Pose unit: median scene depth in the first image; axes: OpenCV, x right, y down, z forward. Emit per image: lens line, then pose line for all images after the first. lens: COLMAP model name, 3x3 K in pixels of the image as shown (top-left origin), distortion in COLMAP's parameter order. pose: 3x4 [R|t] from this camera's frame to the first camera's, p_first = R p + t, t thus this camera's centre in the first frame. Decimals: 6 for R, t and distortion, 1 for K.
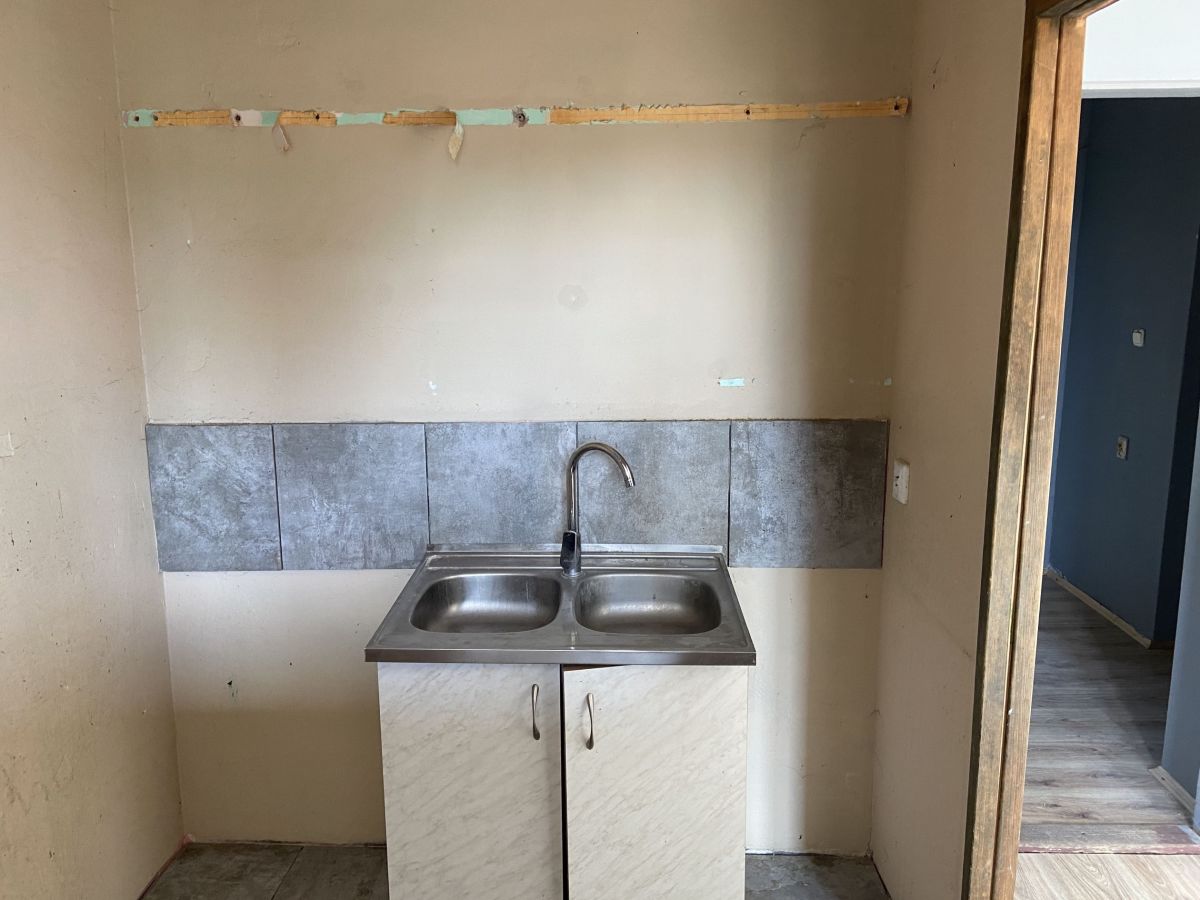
lens RADIAL K [[899.5, 0, 596.5], [0, 899.5, 447.7], [0, 0, 1]] dist [0.118483, -0.130853]
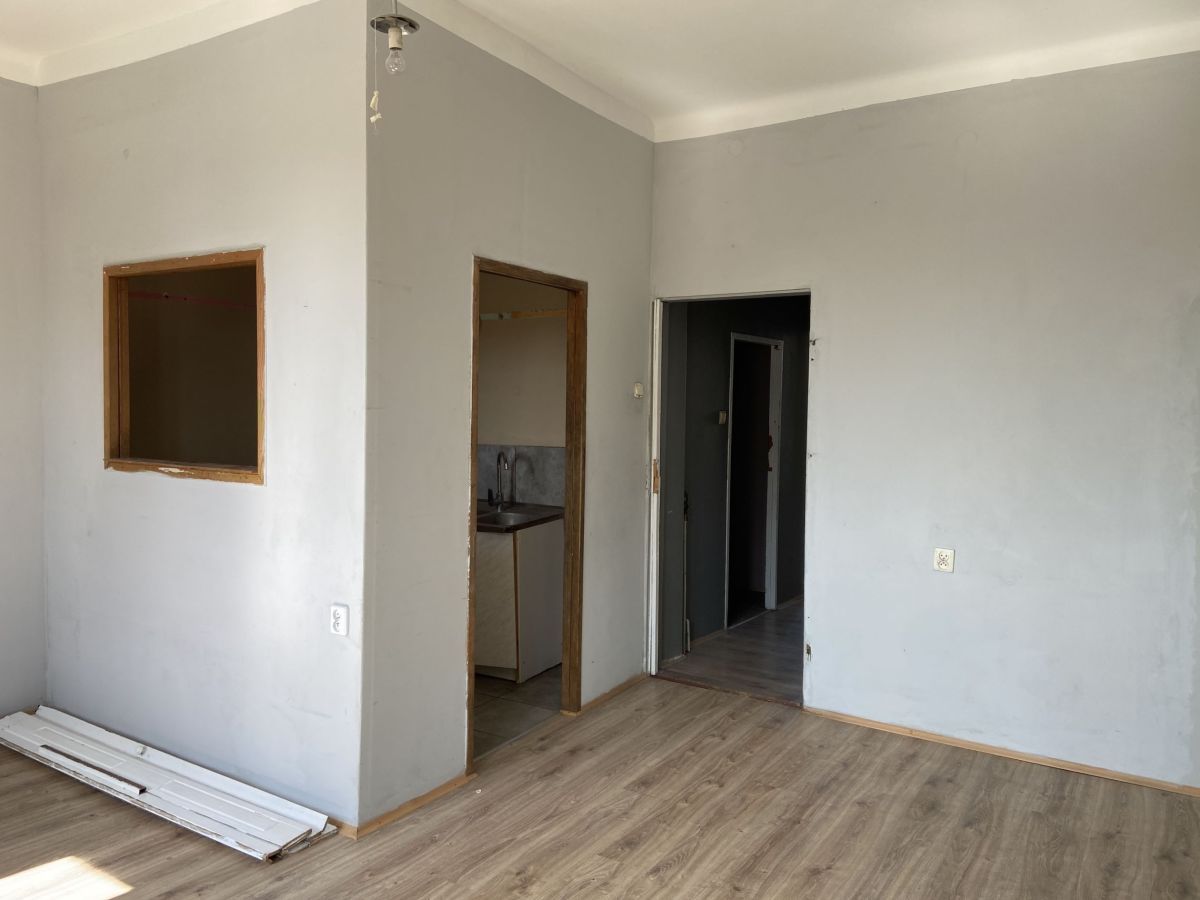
lens RADIAL K [[891.4, 0, 600.0], [0, 891.4, 450.0], [0, 0, 1]] dist [0.117928, -0.133003]
pose [[0.863778, 0.045363, -0.501827, 1.259739], [-0.106279, 0.989935, -0.093449, 0.164958], [0.492537, 0.134053, 0.859905, -0.790805]]
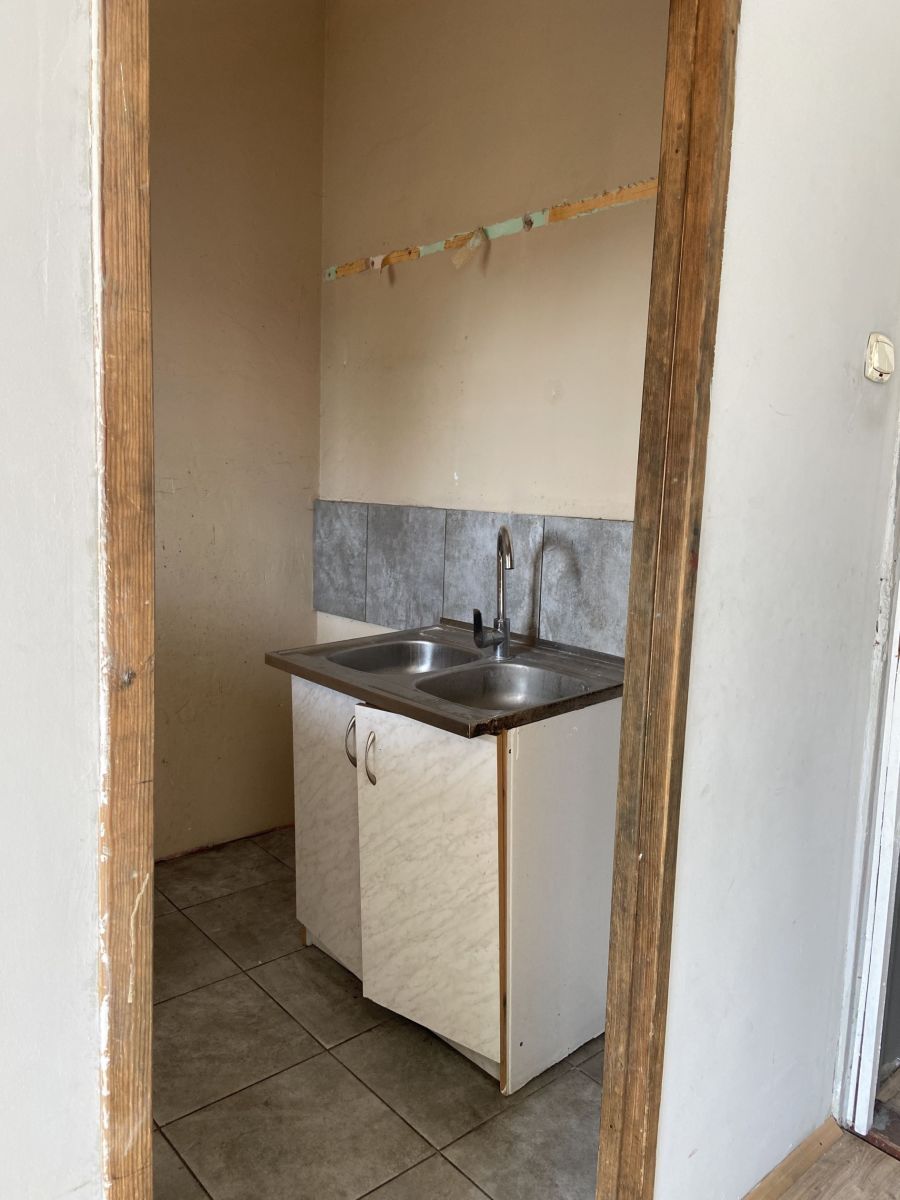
lens RADIAL K [[899.5, 0, 448.5], [0, 899.5, 595.2], [0, 0, 1]] dist [0.118483, -0.130853]
pose [[0.676087, 0.127963, -0.725625, 0.647408], [-0.163721, 0.986275, 0.021384, 0.054854], [0.718402, 0.104343, 0.687758, 0.233900]]
